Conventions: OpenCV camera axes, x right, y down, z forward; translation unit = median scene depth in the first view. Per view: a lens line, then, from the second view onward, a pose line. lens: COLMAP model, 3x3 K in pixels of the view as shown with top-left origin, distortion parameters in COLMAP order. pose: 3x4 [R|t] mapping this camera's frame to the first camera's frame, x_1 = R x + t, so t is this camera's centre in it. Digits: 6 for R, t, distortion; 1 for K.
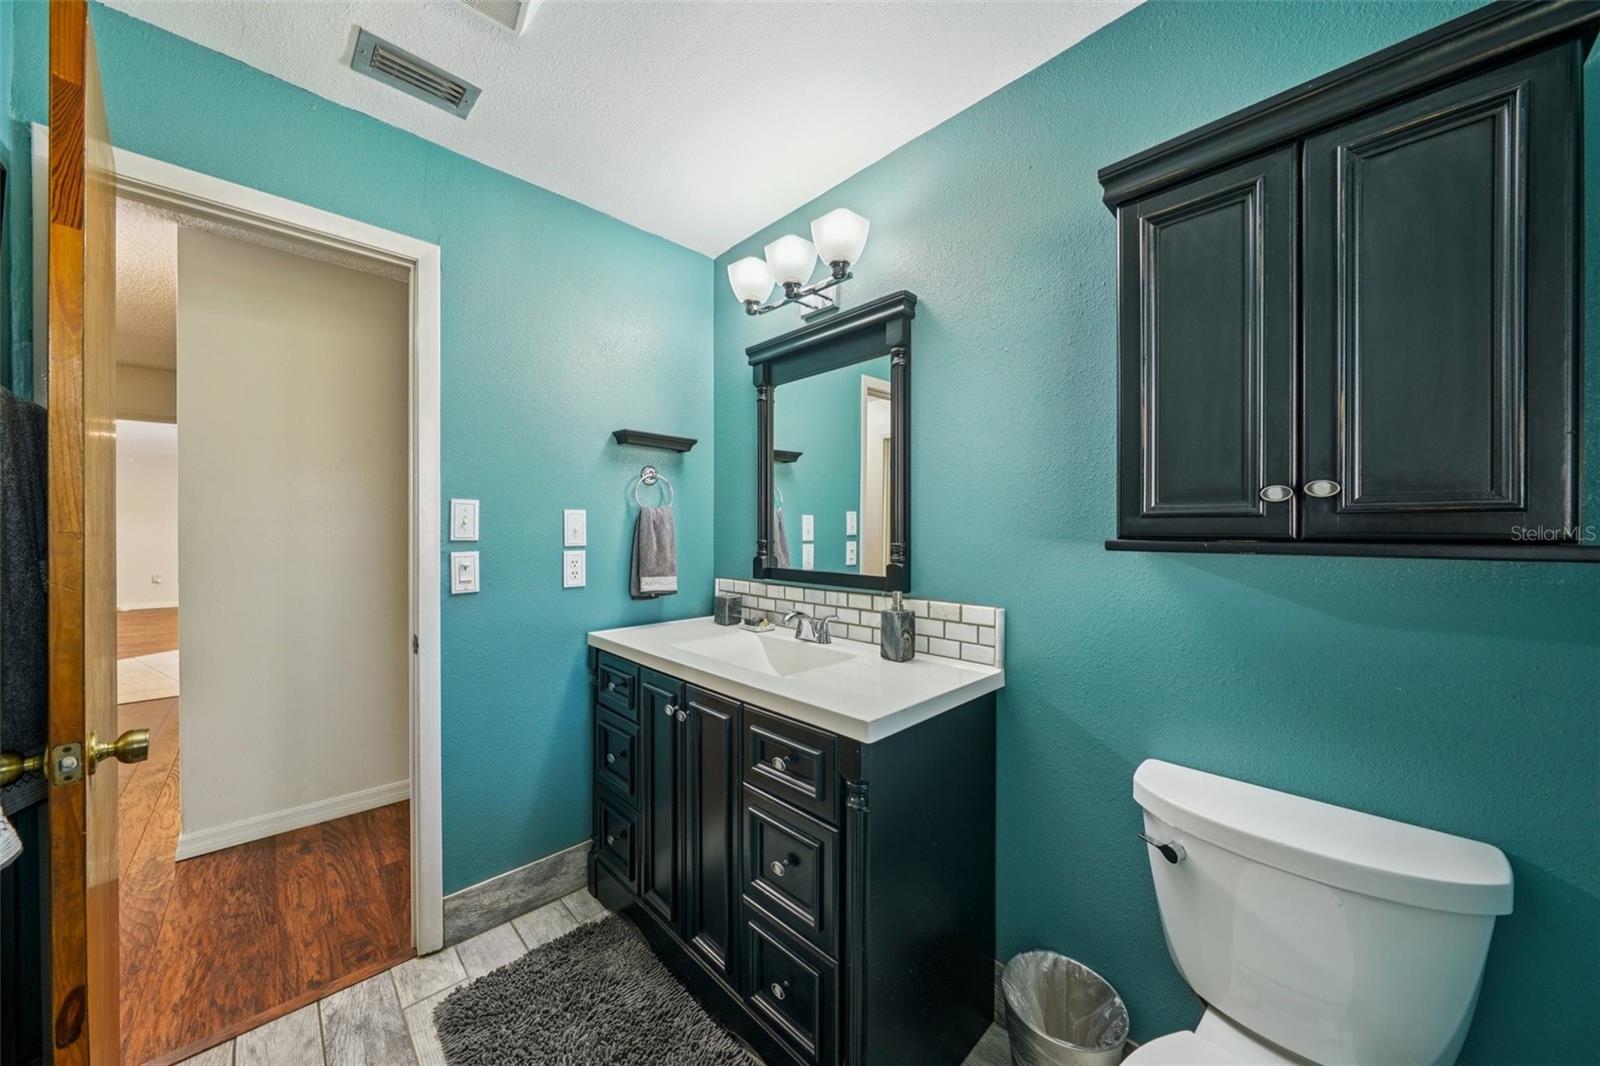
lens RADIAL K [[561.2, 0, 800.0], [0, 561.2, 533.0], [0, 0, 1]] dist [0.000093, 0.000007]
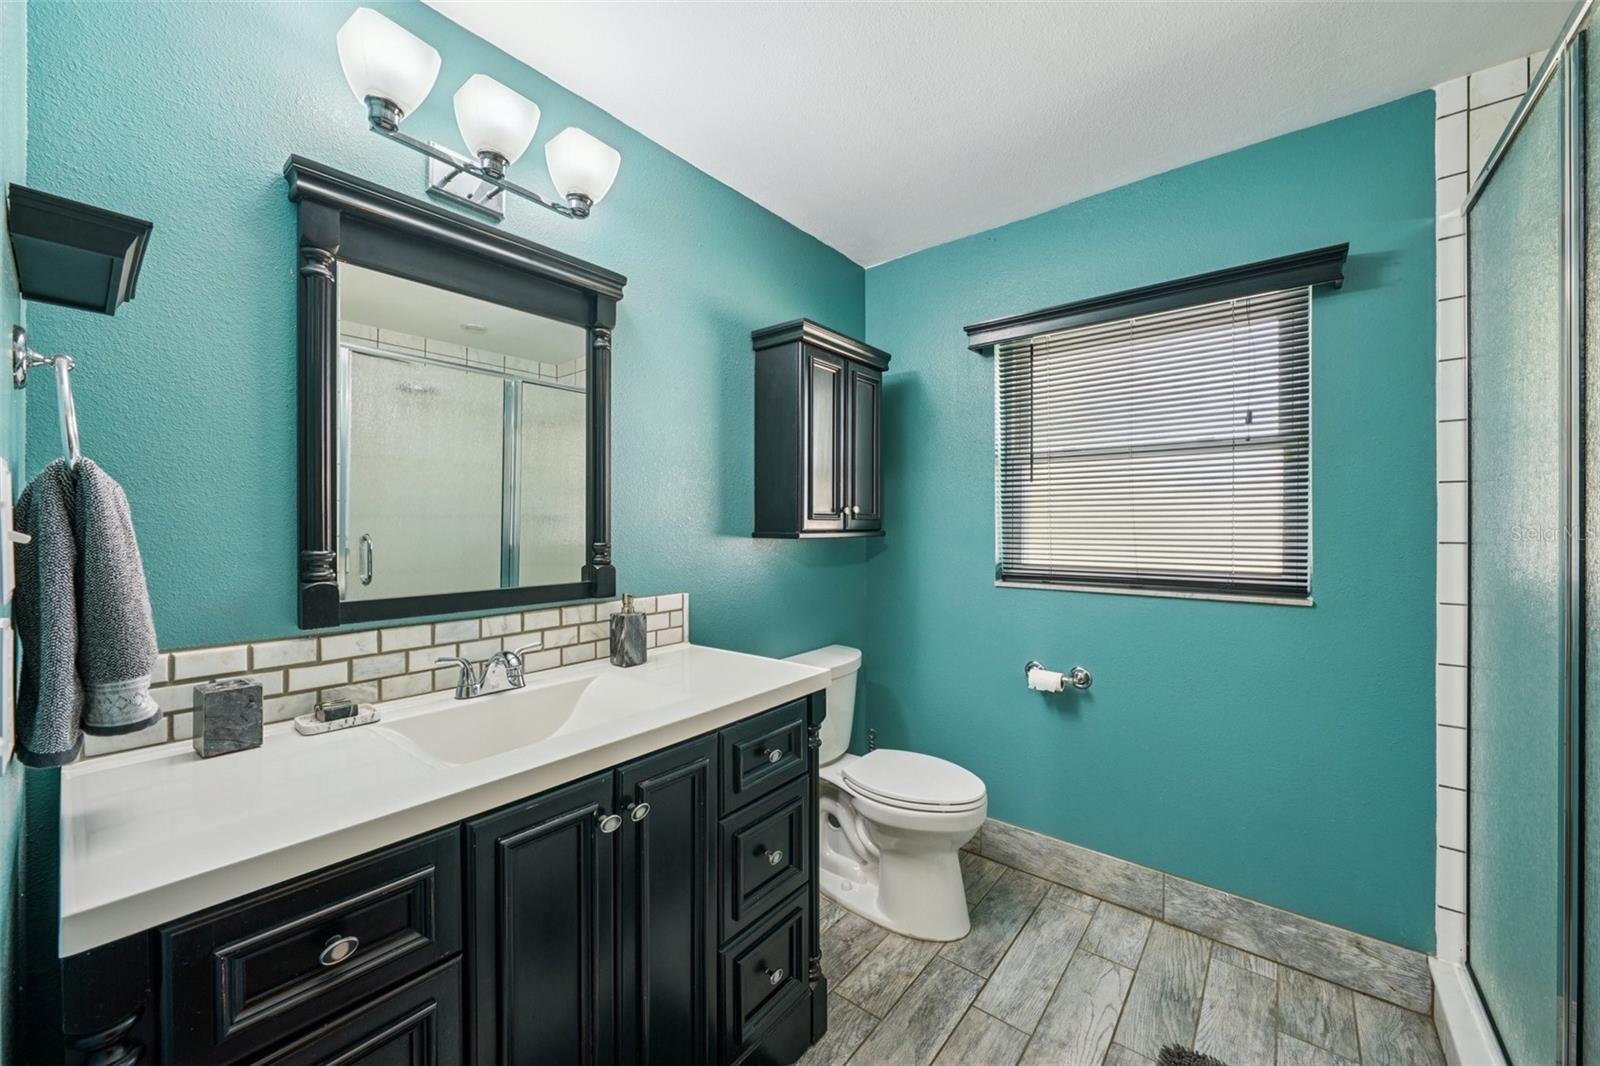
lens RADIAL K [[595.4, 0, 800.0], [0, 595.4, 533.0], [0, 0, 1]] dist [-0.000514, -0.000034]
pose [[-0.110087, -0.013898, 0.993825, -0.770765], [0.011407, 0.999819, 0.015245, -0.008291], [-0.993856, 0.013015, -0.109909, 0.741203]]
